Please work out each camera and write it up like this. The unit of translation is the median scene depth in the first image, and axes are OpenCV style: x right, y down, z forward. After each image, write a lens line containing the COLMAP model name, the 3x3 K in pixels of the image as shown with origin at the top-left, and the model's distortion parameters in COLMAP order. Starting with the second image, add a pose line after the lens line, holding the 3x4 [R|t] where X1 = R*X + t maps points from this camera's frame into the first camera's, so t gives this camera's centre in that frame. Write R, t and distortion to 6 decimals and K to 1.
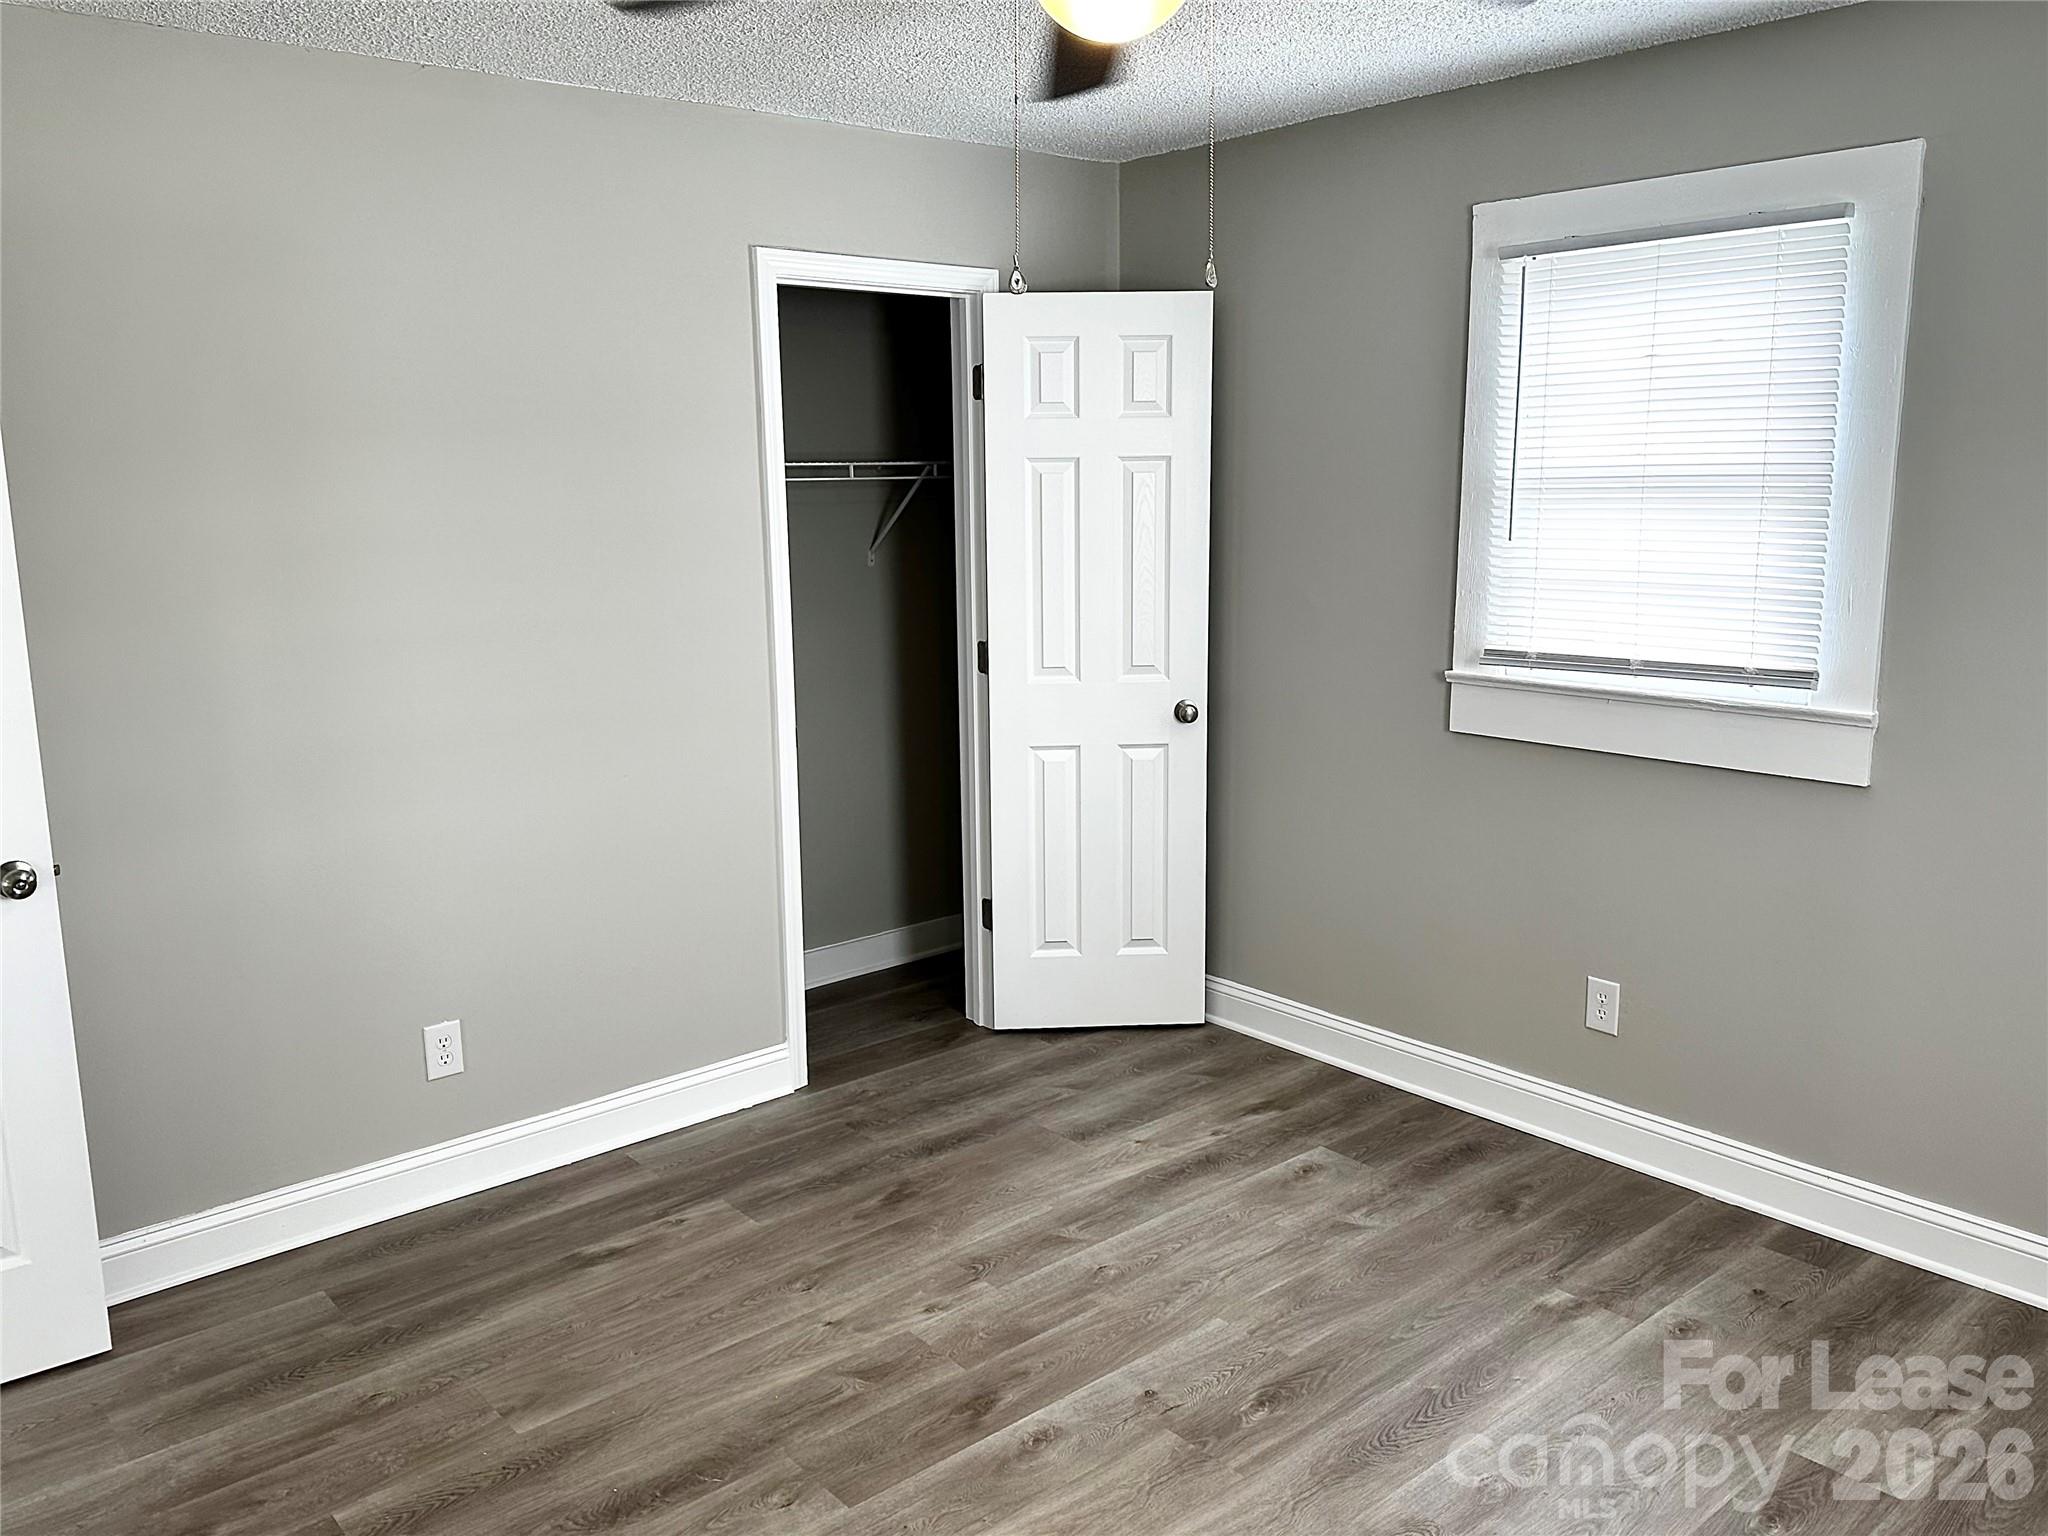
lens RADIAL K [[1602.7, 0, 1038.6], [0, 1602.7, 767.5], [0, 0, 1]] dist [0.074032, -0.075807]
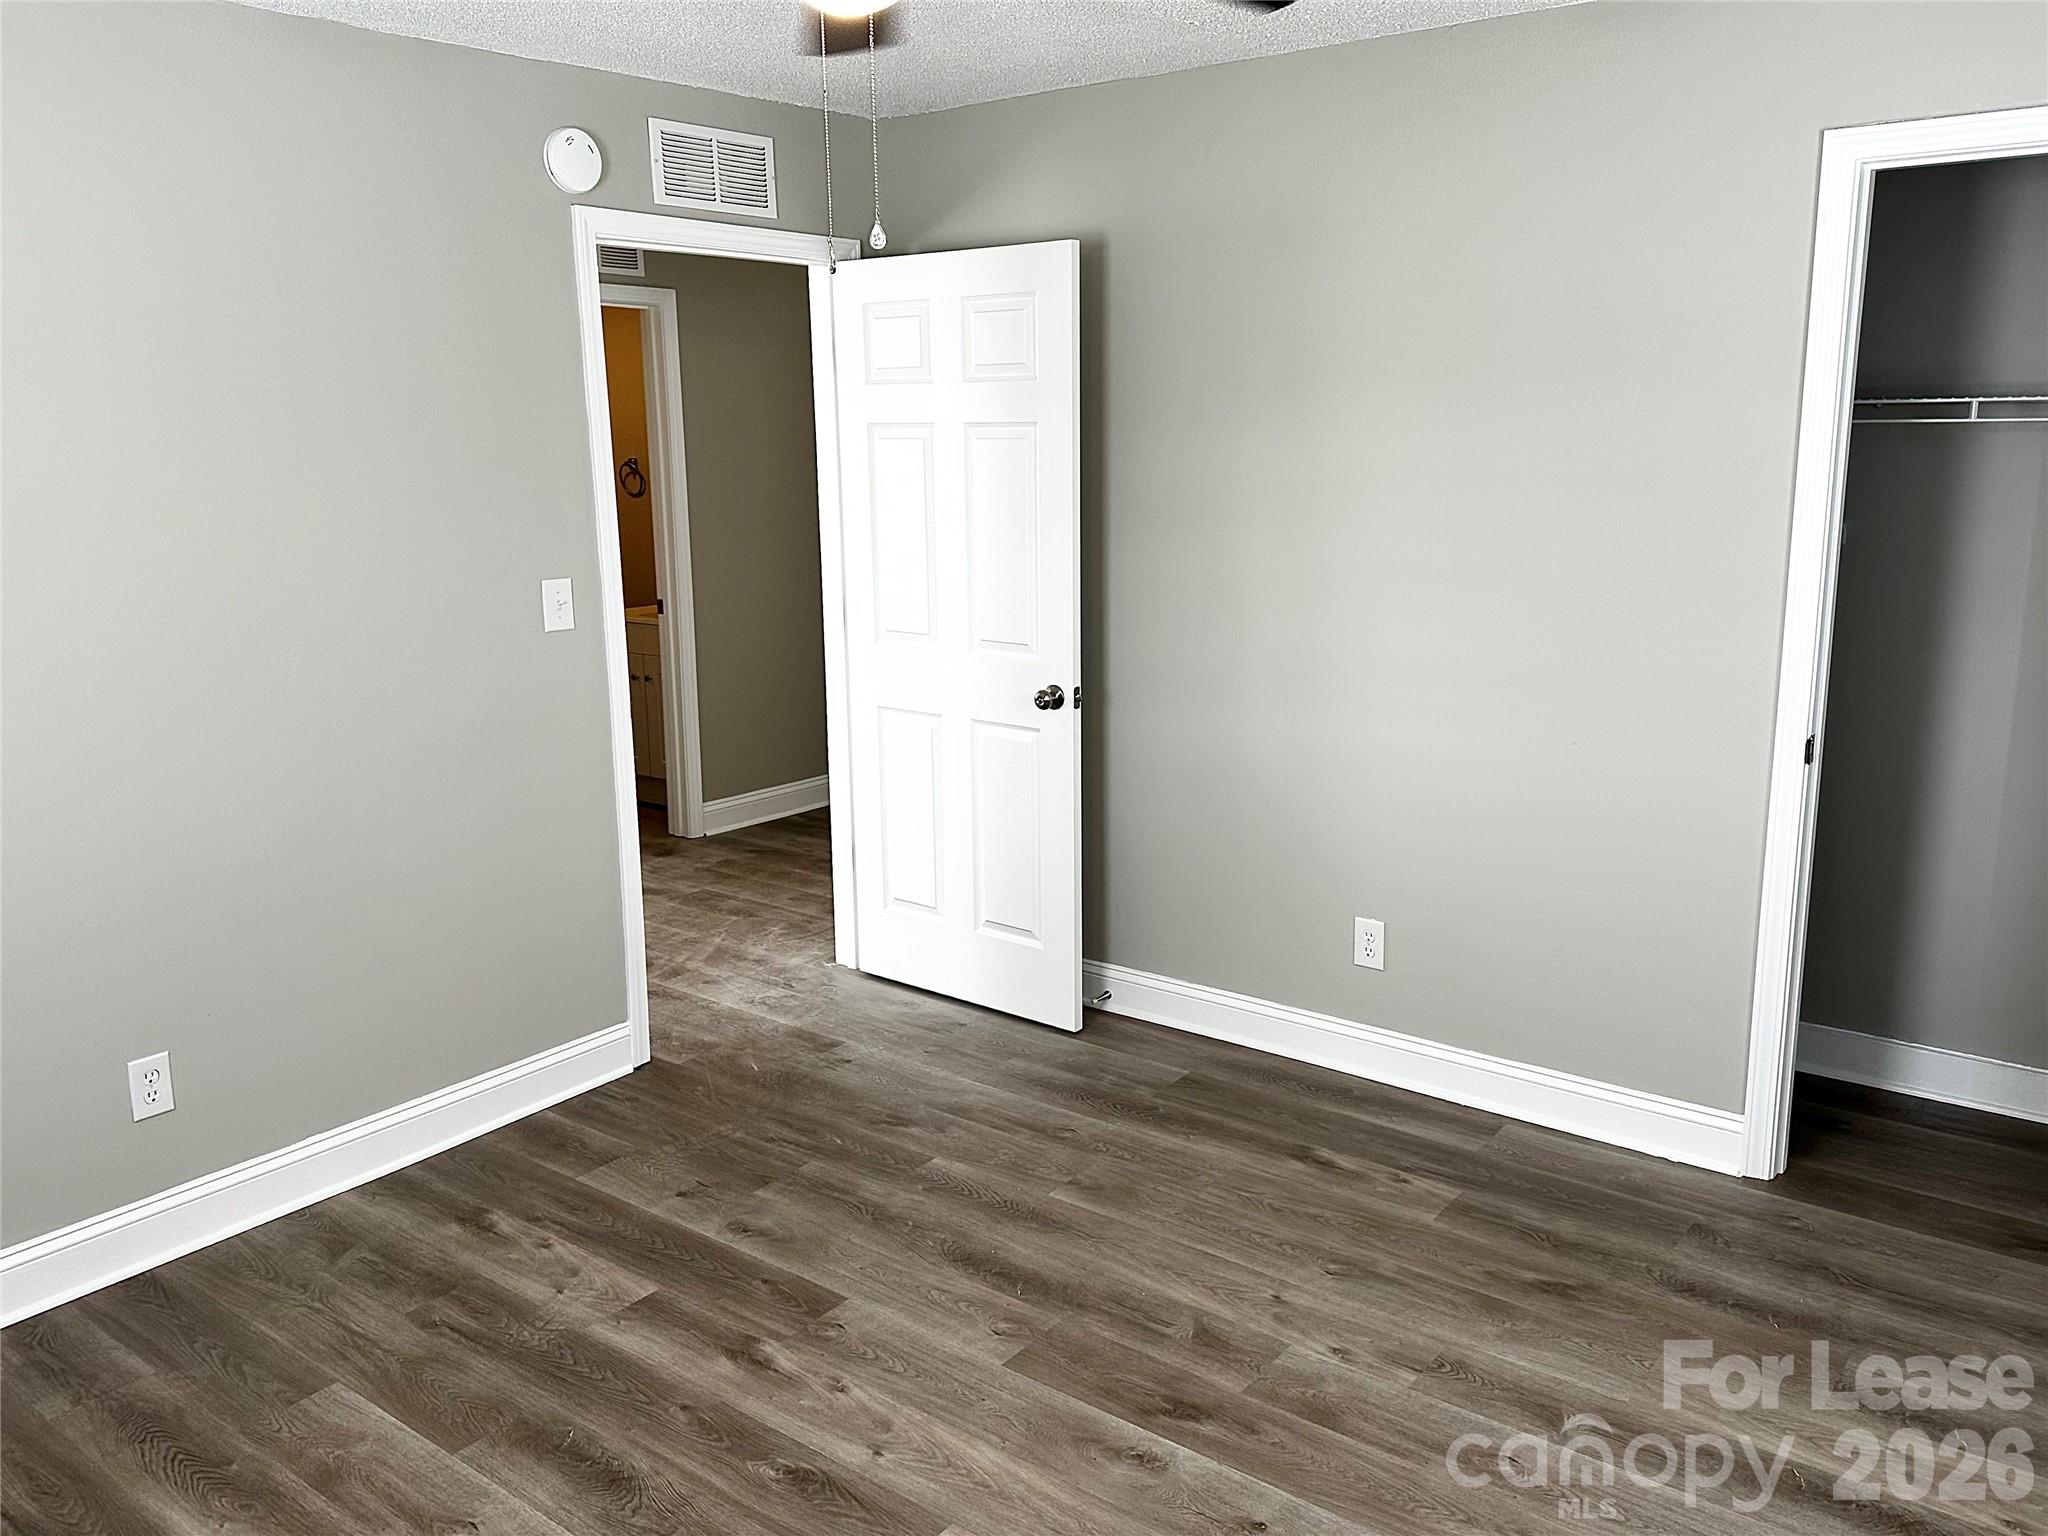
lens RADIAL K [[1602.7, 0, 1021.4], [0, 1602.7, 774.1], [0, 0, 1]] dist [0.074032, -0.075807]
pose [[0.192653, 0.223312, -0.955519, 0.664199], [-0.176507, 0.965764, 0.190118, -0.112719], [0.965262, 0.132029, 0.225474, 0.556995]]
